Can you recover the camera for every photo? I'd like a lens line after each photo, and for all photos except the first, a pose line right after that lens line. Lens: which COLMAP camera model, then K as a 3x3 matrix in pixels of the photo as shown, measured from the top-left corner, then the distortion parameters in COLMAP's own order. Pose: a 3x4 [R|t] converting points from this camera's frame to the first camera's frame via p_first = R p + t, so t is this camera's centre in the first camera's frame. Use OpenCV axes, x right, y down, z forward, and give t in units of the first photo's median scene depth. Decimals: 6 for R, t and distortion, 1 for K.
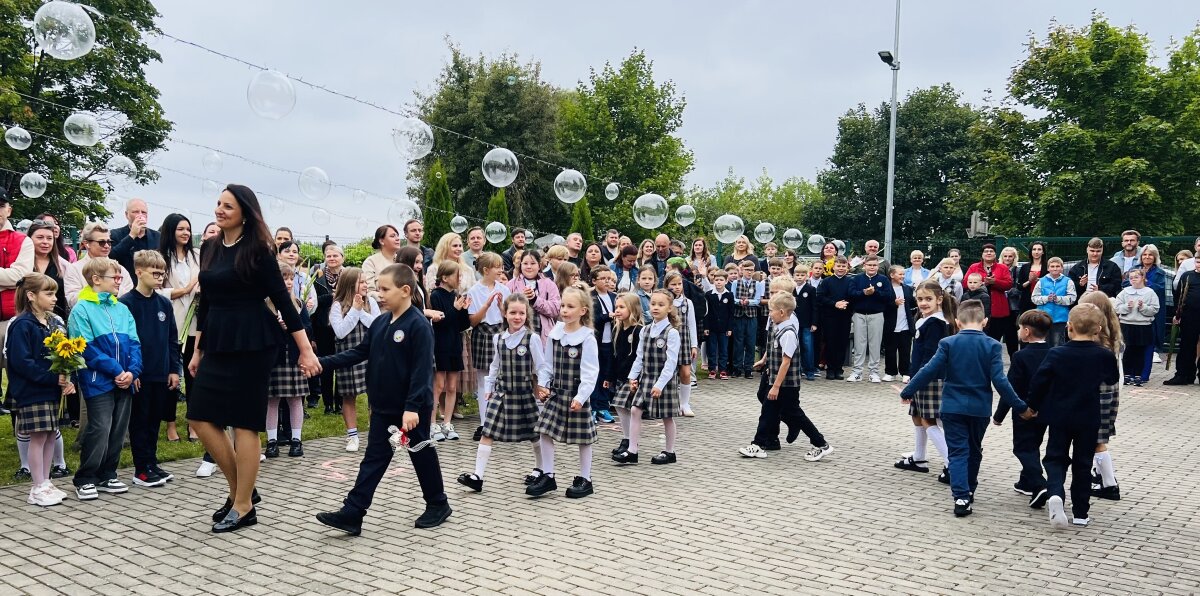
lens RADIAL K [[1007.9, 0, 531.1], [0, 1007.9, 361.7], [0, 0, 1]] dist [0.112370, -0.218503]
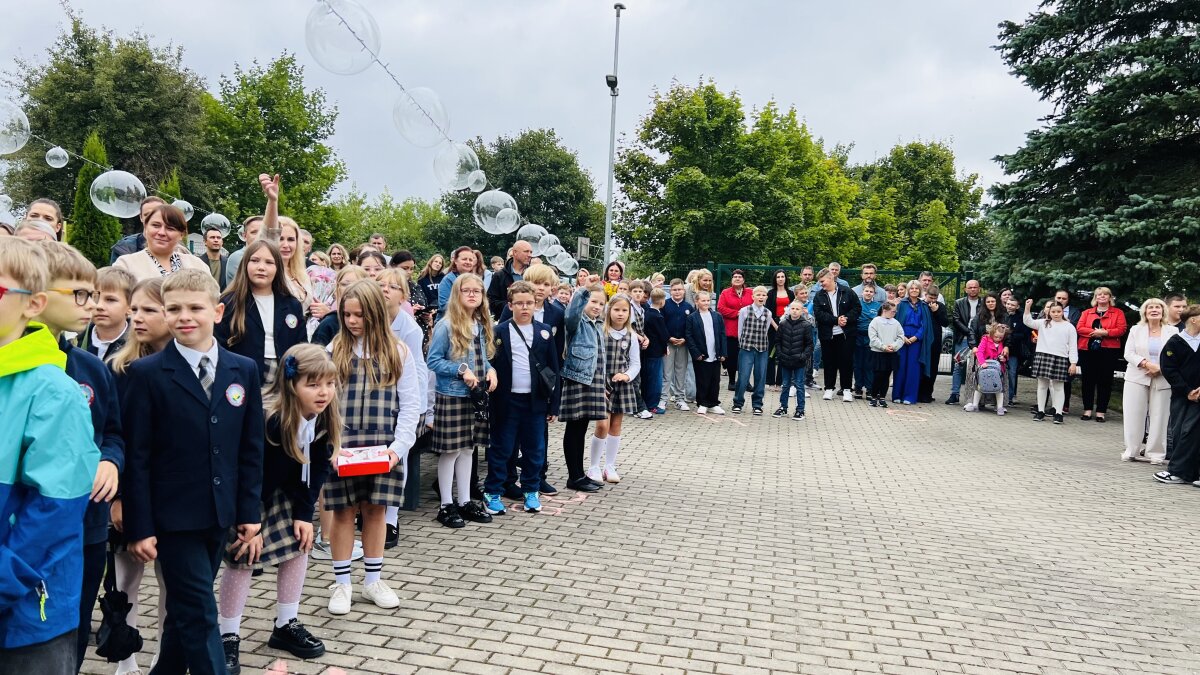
lens RADIAL K [[905.2, 0, 600.0], [0, 905.2, 337.5], [0, 0, 1]] dist [0.048977, -0.052128]
pose [[0.883088, 0.006470, 0.469163, -0.047832], [0.006414, 0.999645, -0.025858, -0.009893], [-0.469163, 0.025844, 0.882733, 0.110975]]
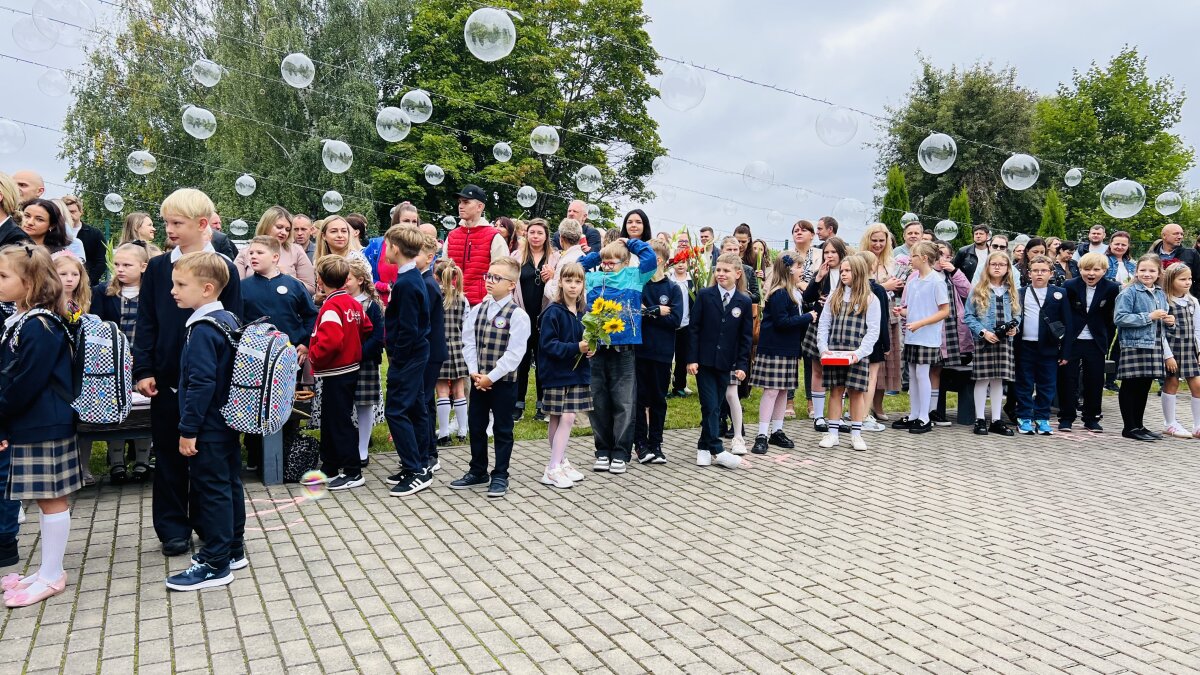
lens RADIAL K [[912.2, 0, 612.6], [0, 912.2, 329.9], [0, 0, 1]] dist [0.057587, -0.067444]
pose [[0.918942, 0.024927, -0.393604, 0.008412], [-0.038209, 0.998933, -0.025944, 0.002036], [0.392538, 0.038880, 0.918914, 0.023362]]
